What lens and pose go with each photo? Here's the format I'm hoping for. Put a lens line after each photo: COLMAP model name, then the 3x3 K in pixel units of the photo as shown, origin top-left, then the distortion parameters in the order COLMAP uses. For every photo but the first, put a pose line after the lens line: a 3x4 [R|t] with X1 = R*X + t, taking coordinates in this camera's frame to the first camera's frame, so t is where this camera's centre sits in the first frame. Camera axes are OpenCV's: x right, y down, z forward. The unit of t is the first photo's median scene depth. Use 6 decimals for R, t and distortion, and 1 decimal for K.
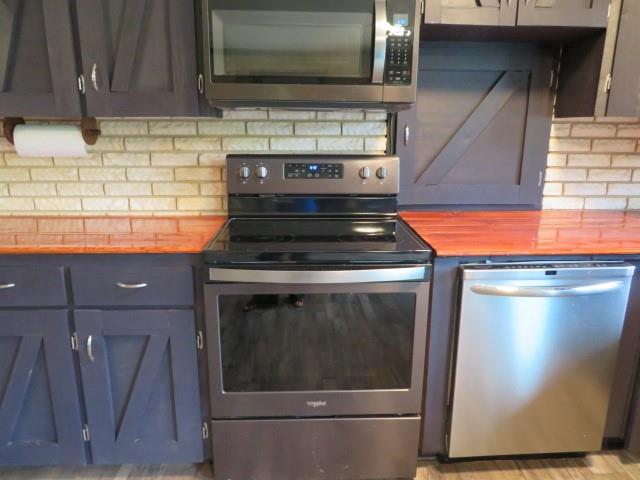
lens RADIAL K [[463.3, 0, 320.0], [0, 463.3, 240.0], [0, 0, 1]] dist [-0.011392, 0.000211]
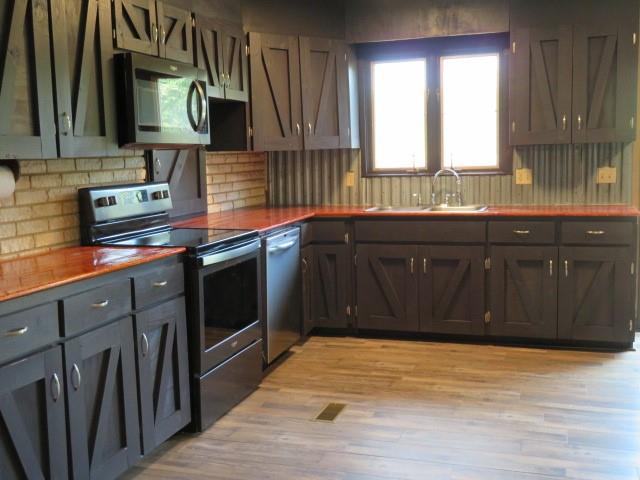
lens RADIAL K [[730.3, 0, 320.0], [0, 730.3, 240.0], [0, 0, 1]] dist [0.028638, -0.010332]
pose [[0.342453, -0.126034, 0.931043, -1.609973], [0.244657, 0.968736, 0.041147, 0.003407], [-0.907121, 0.213695, 0.362582, -0.126205]]
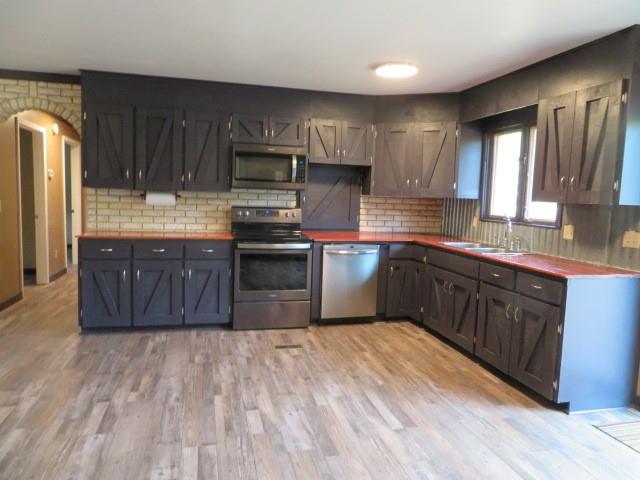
lens RADIAL K [[463.3, 0, 320.0], [0, 463.3, 240.0], [0, 0, 1]] dist [-0.011392, 0.000211]
pose [[0.977787, 0.006851, 0.209487, -0.247183], [0.020353, 0.991639, -0.127429, 0.302721], [-0.208608, 0.128863, 0.969473, -1.397339]]
